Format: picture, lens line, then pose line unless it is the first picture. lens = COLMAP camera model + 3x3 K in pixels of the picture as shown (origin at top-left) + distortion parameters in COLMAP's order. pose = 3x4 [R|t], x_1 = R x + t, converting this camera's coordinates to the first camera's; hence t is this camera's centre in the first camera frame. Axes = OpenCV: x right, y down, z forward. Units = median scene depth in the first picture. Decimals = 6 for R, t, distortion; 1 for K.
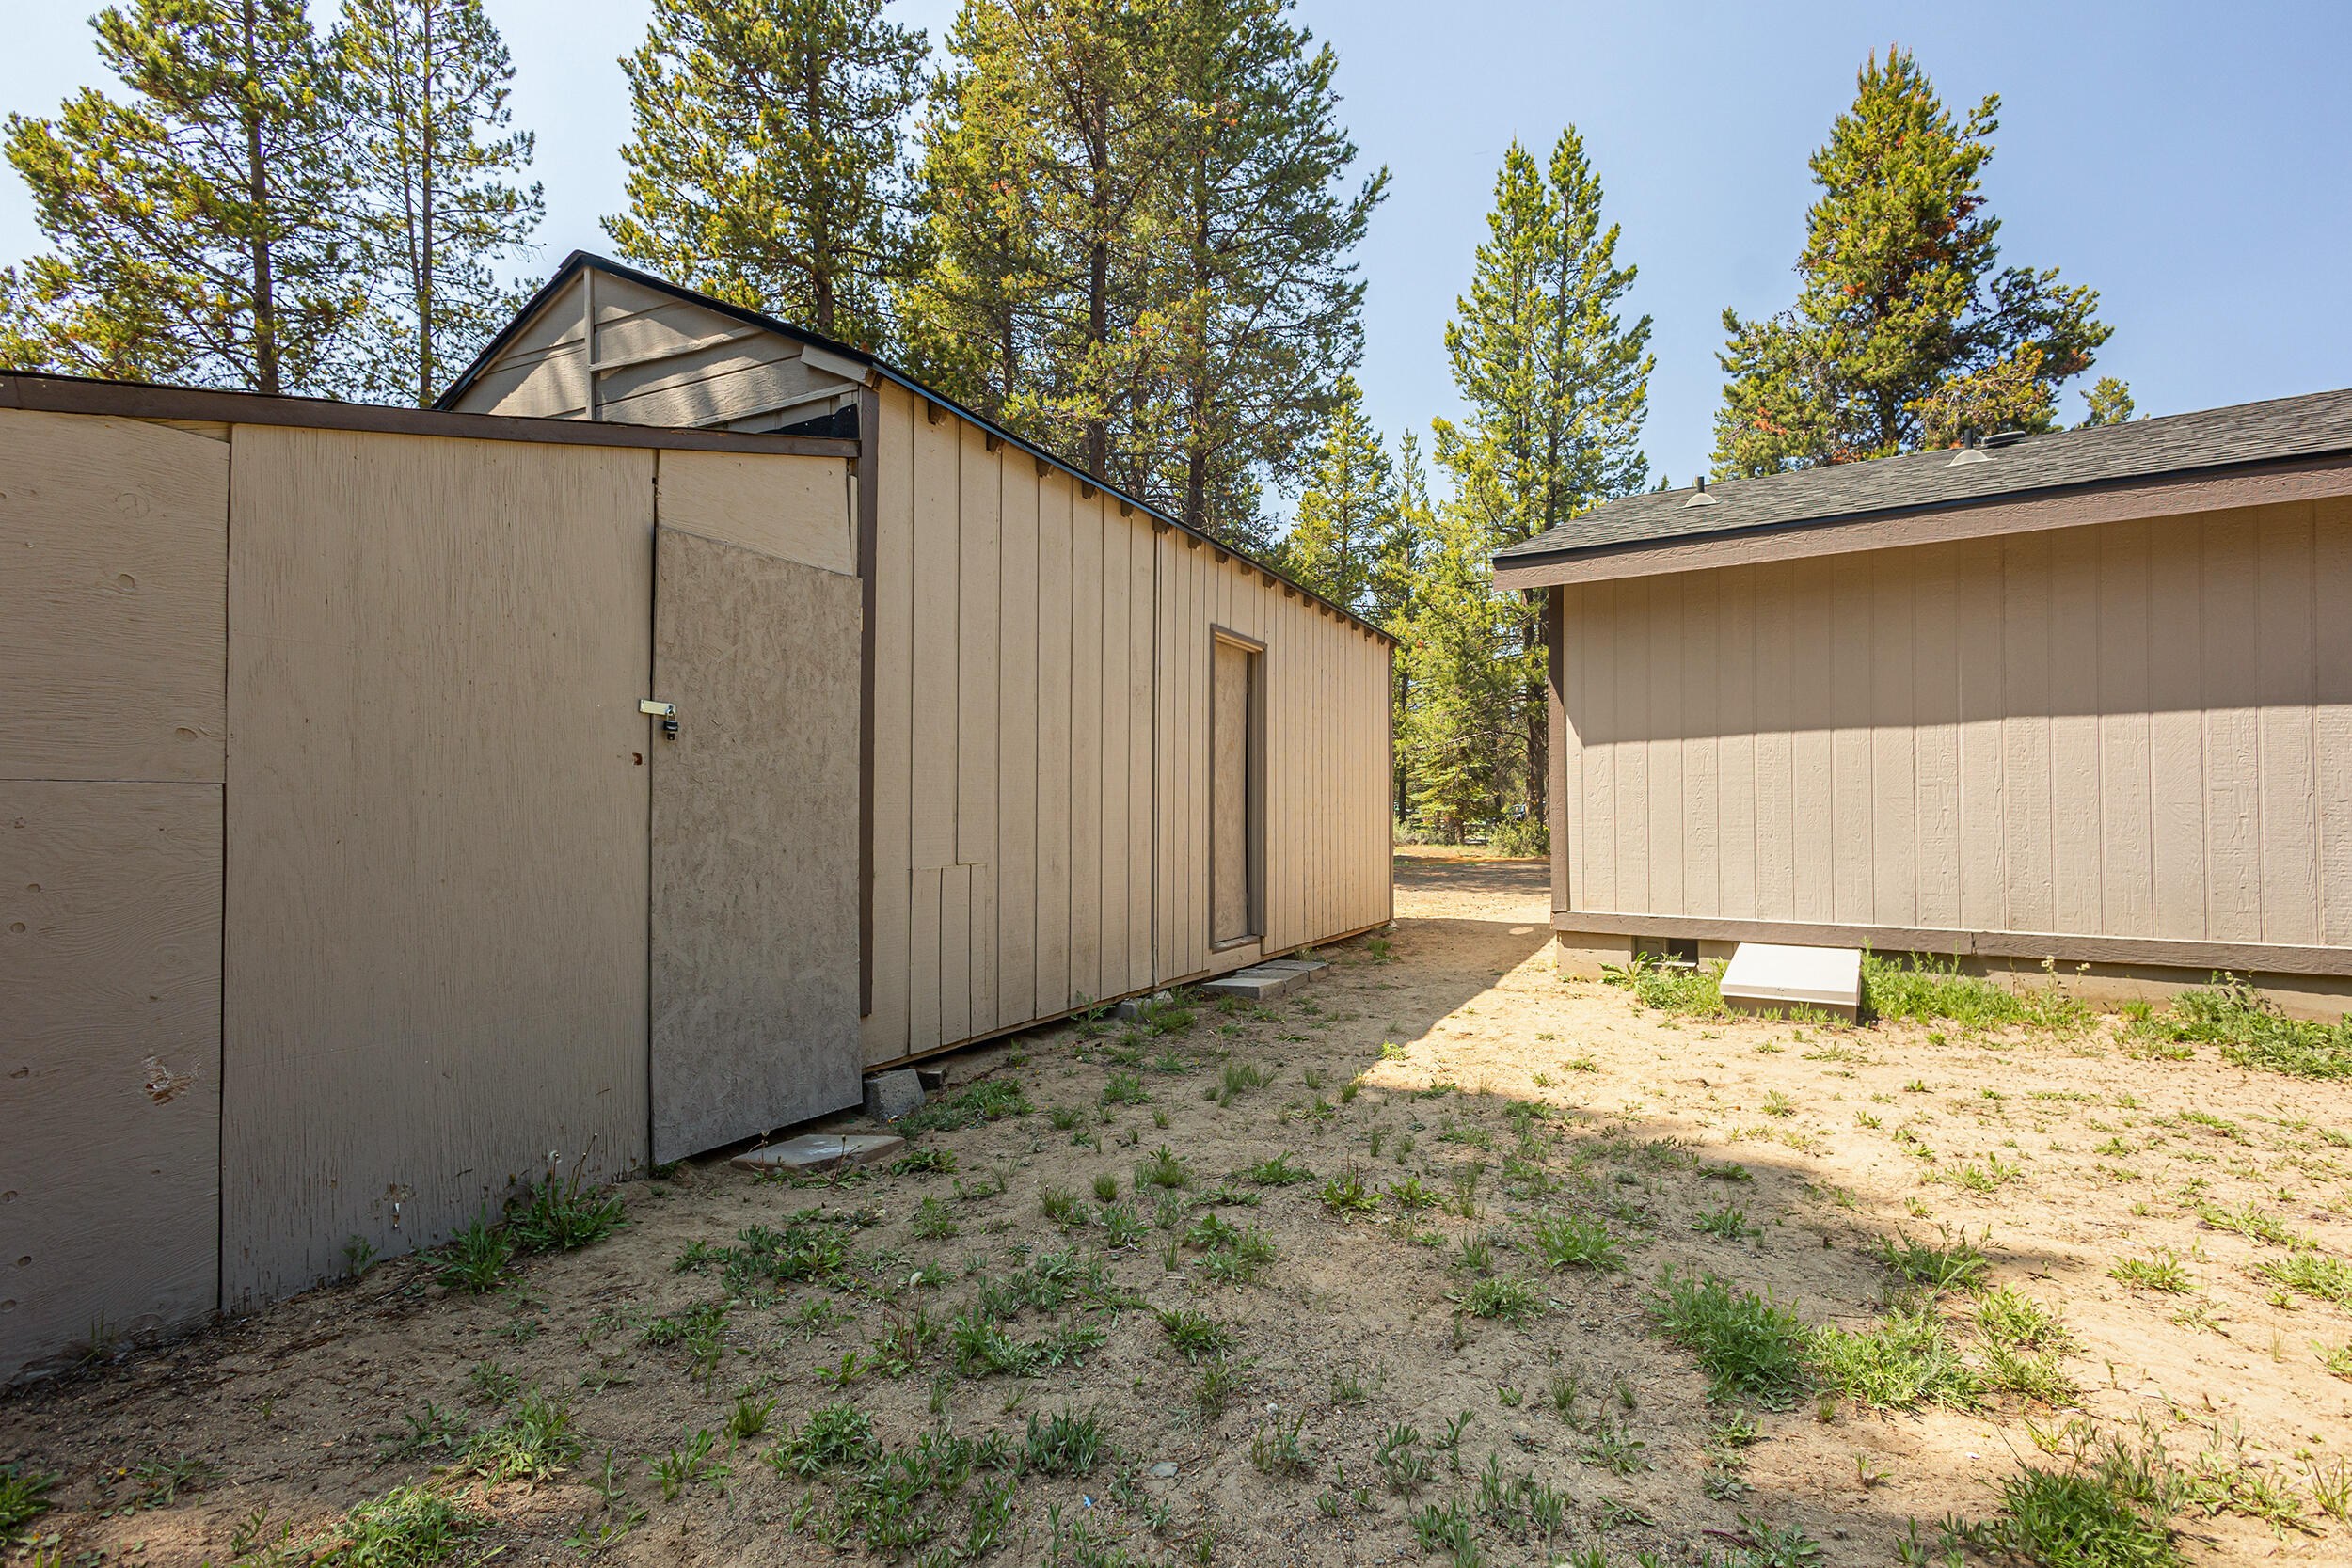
lens RADIAL K [[1131.2, 0, 1177.7], [0, 1131.2, 810.0], [0, 0, 1]] dist [0.001220, -0.000221]
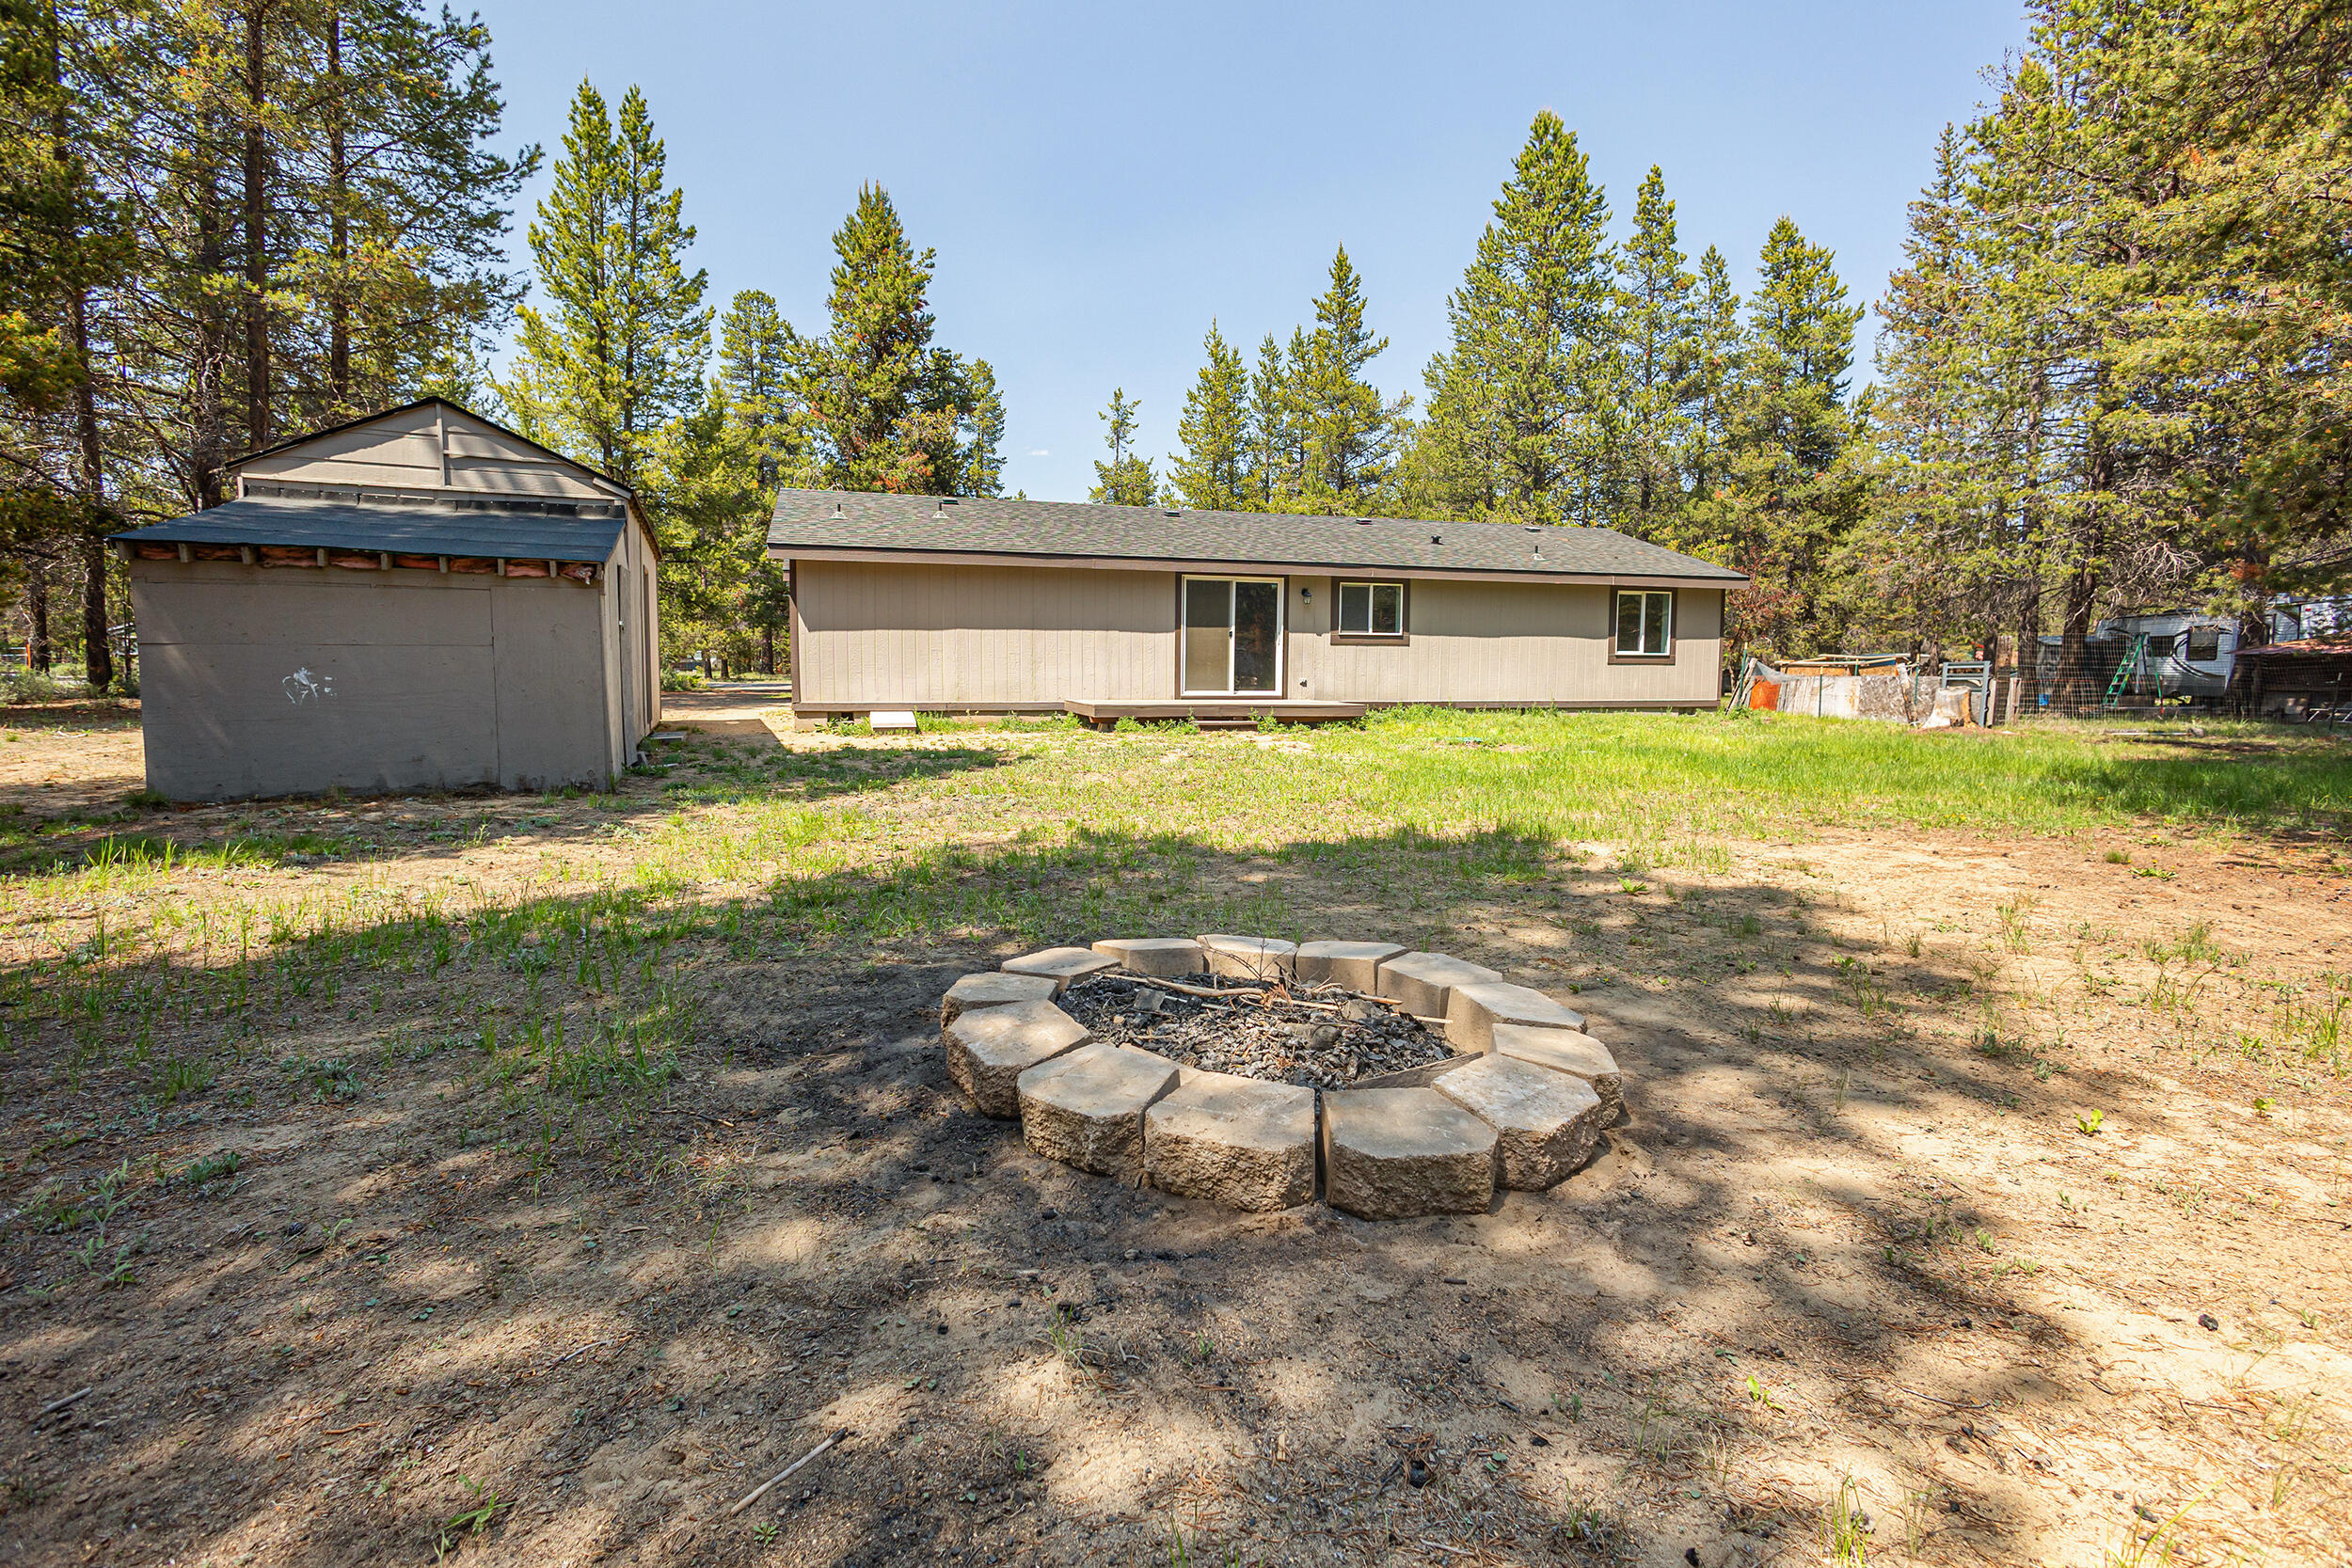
lens RADIAL K [[1131.2, 0, 1177.7], [0, 1131.2, 810.0], [0, 0, 1]] dist [0.001220, -0.000221]
pose [[0.659391, -0.085673, 0.746903, -0.387338], [-0.015168, 0.991767, 0.127151, 0.001268], [-0.751647, -0.095171, 0.652663, -0.481399]]
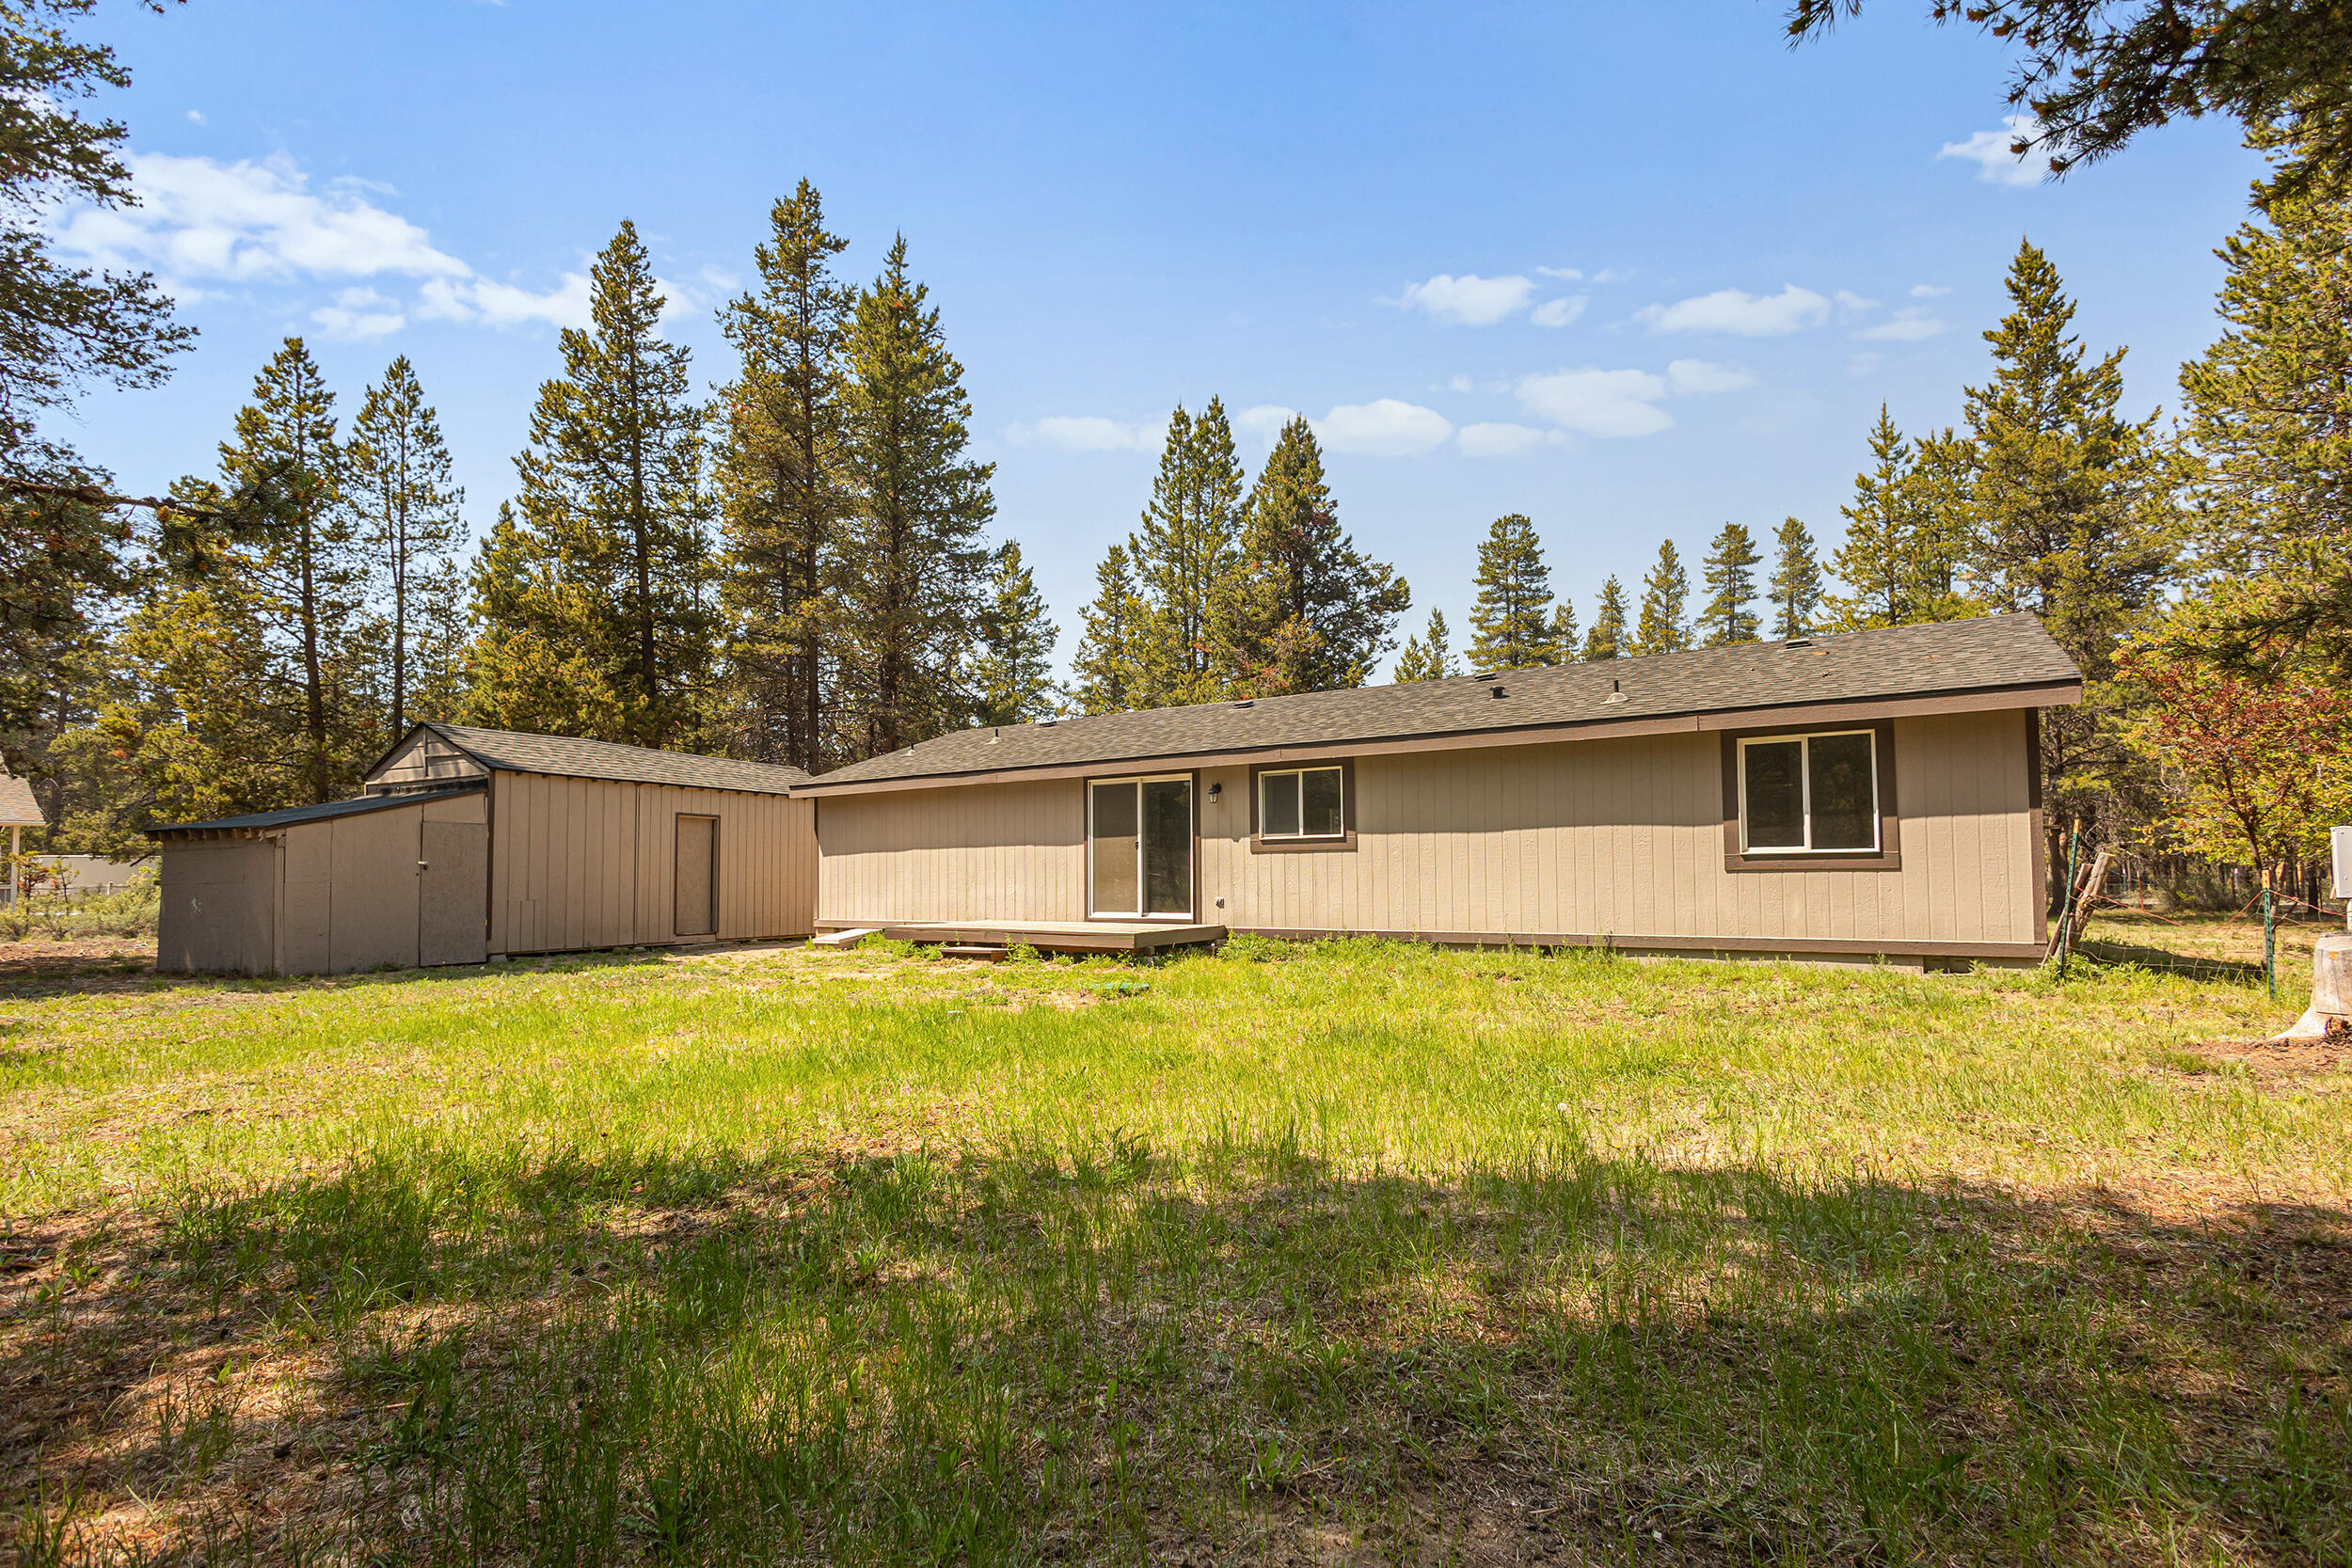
lens RADIAL K [[1164.6, 0, 1149.9], [0, 1164.6, 792.4], [0, 0, 1]] dist [0.053701, 0.000276]
pose [[0.999601, -0.005783, -0.027662, 0.505039], [0.003868, 0.997625, -0.068771, -0.006307], [0.027994, 0.068636, 0.997249, -0.721464]]
